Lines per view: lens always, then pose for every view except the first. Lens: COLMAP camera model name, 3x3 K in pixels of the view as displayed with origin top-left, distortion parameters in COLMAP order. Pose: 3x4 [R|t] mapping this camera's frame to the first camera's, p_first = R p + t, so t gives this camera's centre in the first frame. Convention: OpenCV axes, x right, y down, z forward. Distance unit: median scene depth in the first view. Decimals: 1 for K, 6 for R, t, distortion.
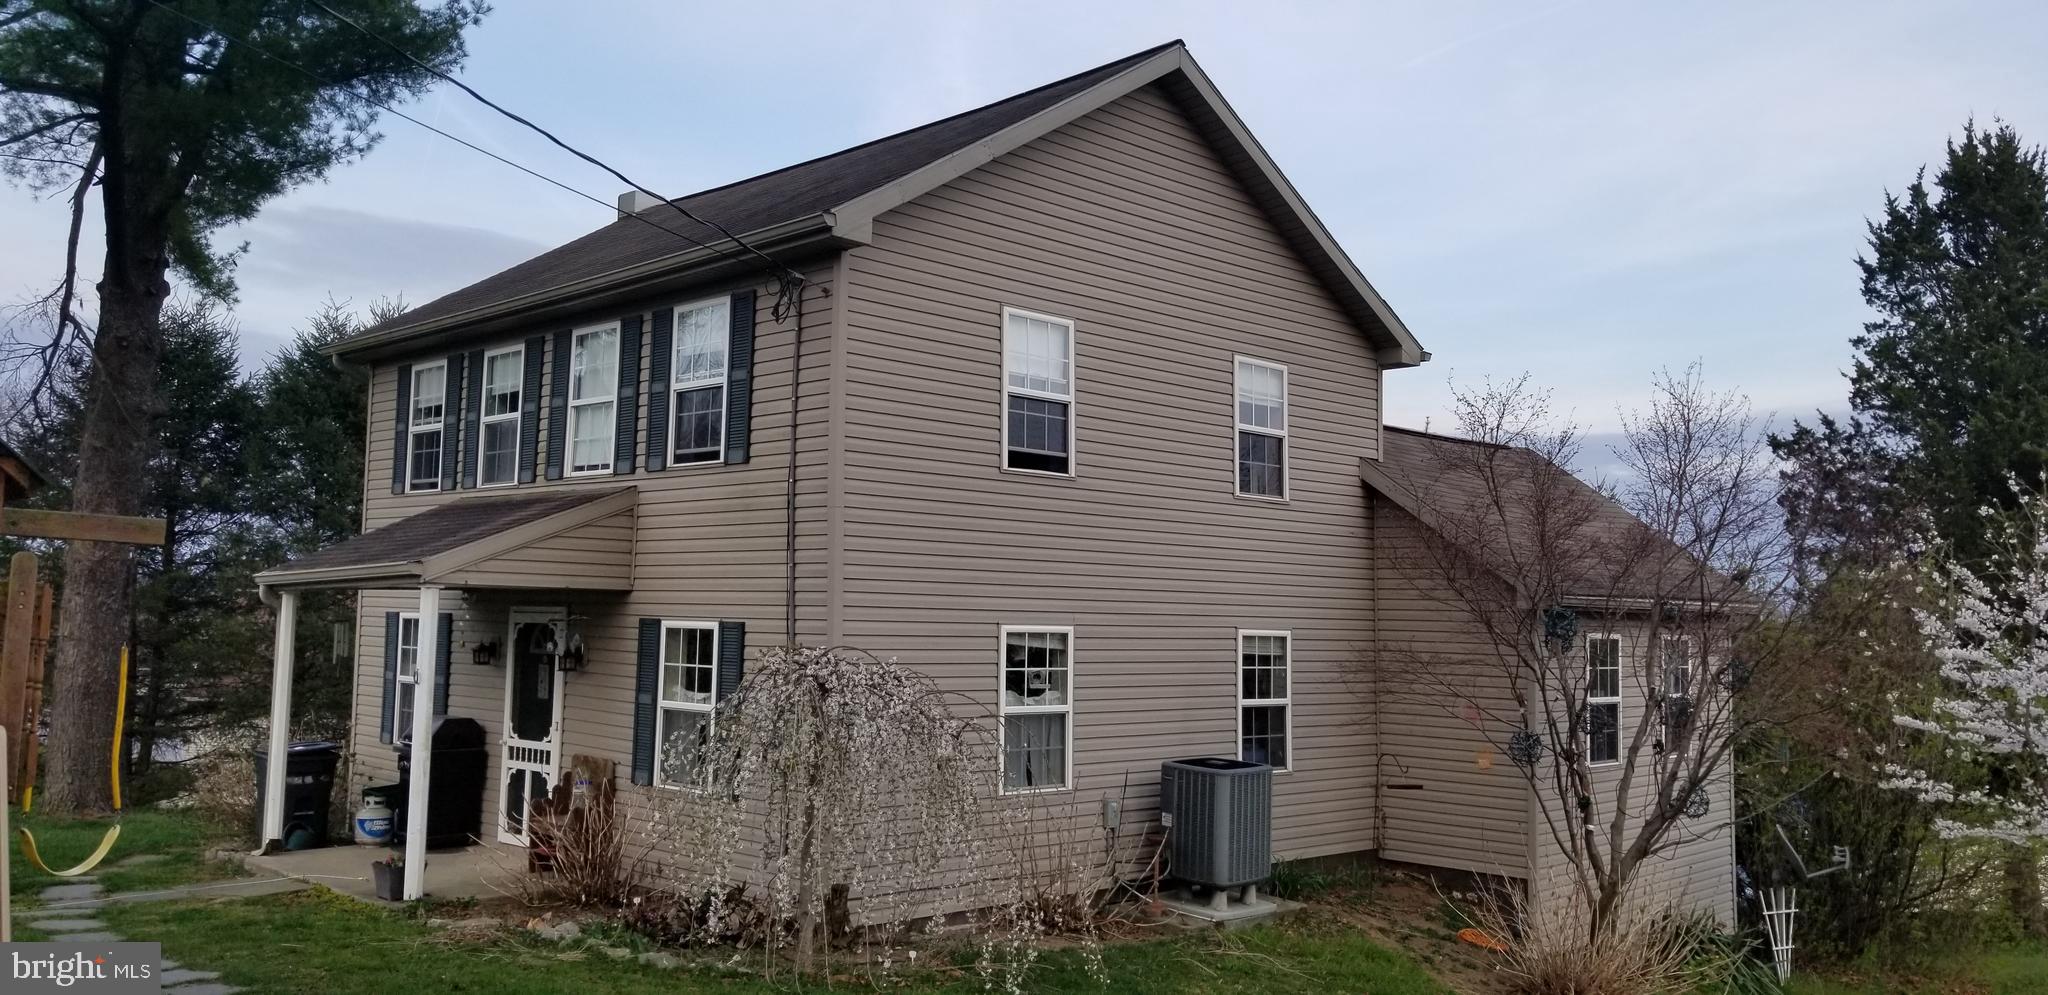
lens RADIAL K [[1570.2, 0, 1029.5], [0, 1570.2, 472.0], [0, 0, 1]] dist [0.114843, -0.209472]
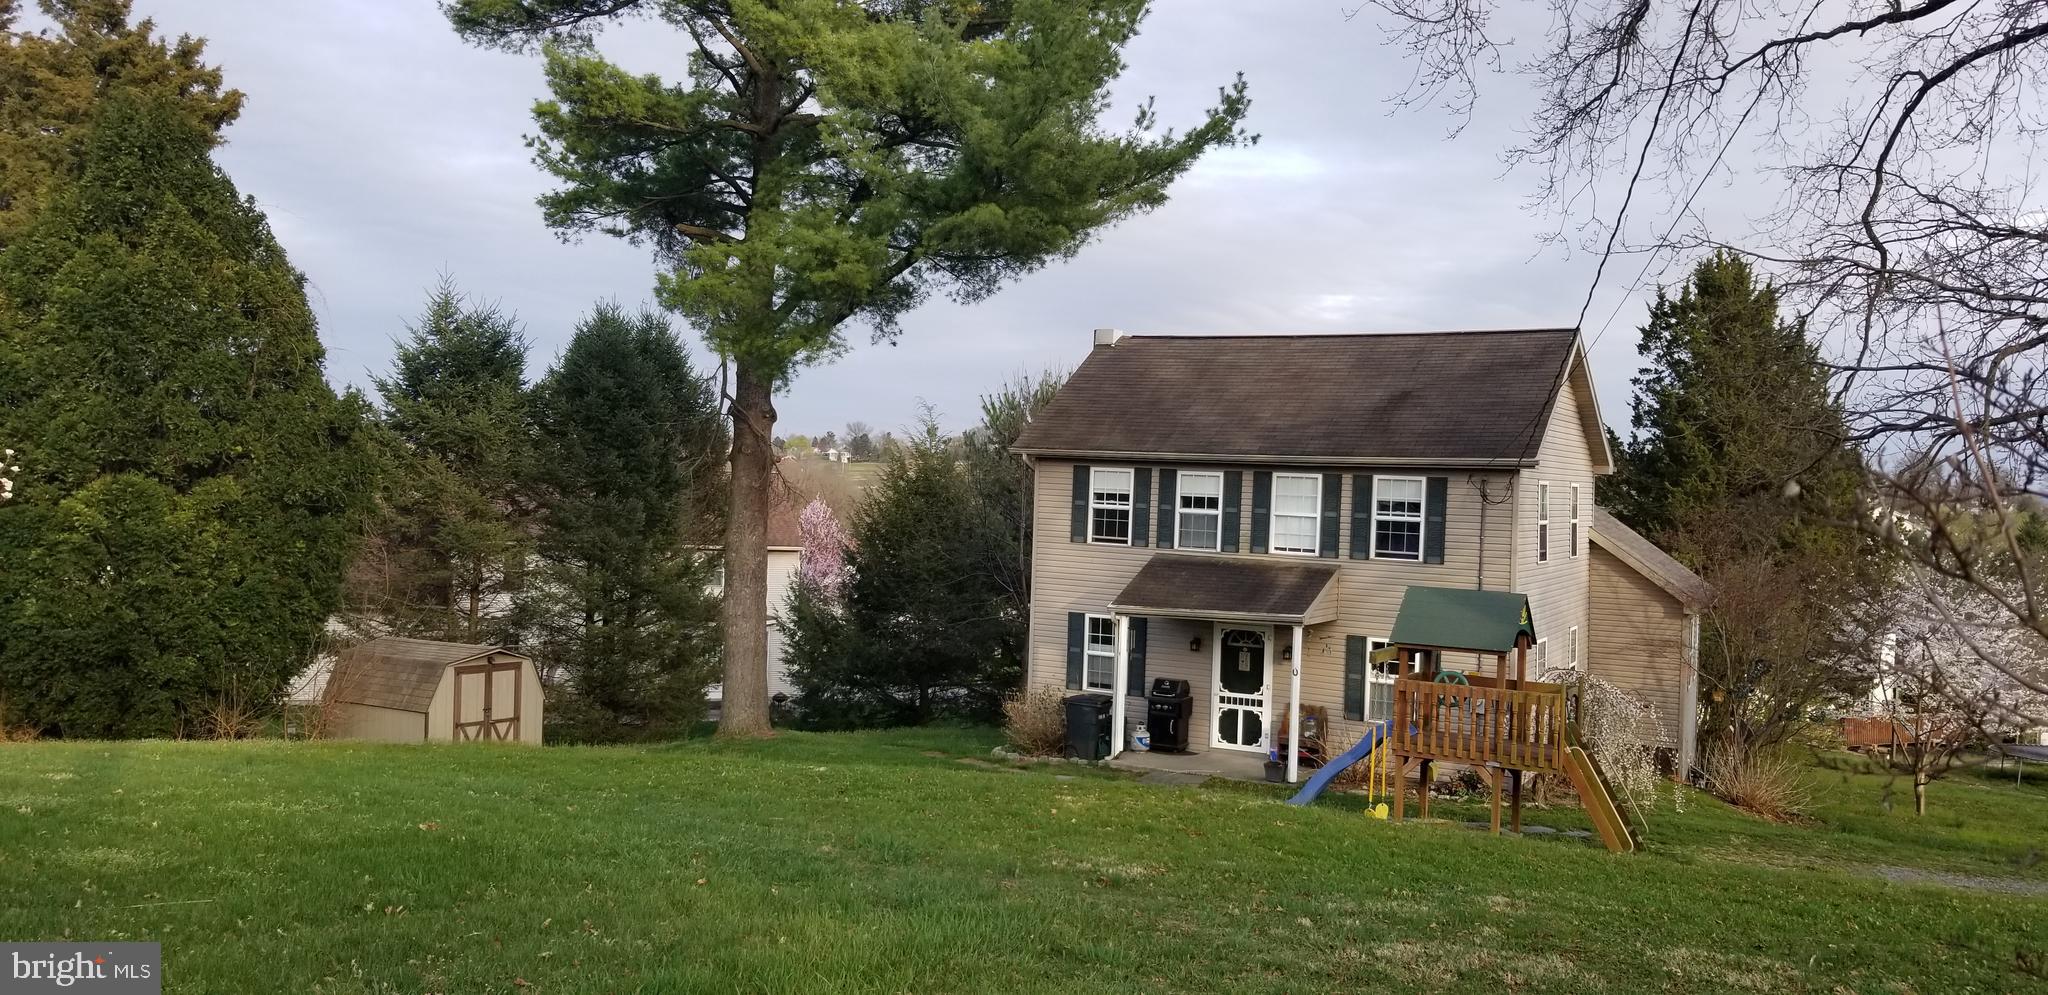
lens RADIAL K [[1570.2, 0, 1029.5], [0, 1570.2, 472.0], [0, 0, 1]] dist [0.114843, -0.209472]
pose [[0.954860, 0.013958, 0.296729, -1.104430], [-0.042206, 0.995137, 0.089004, -0.241462], [-0.294044, -0.097510, 0.950805, -0.647839]]
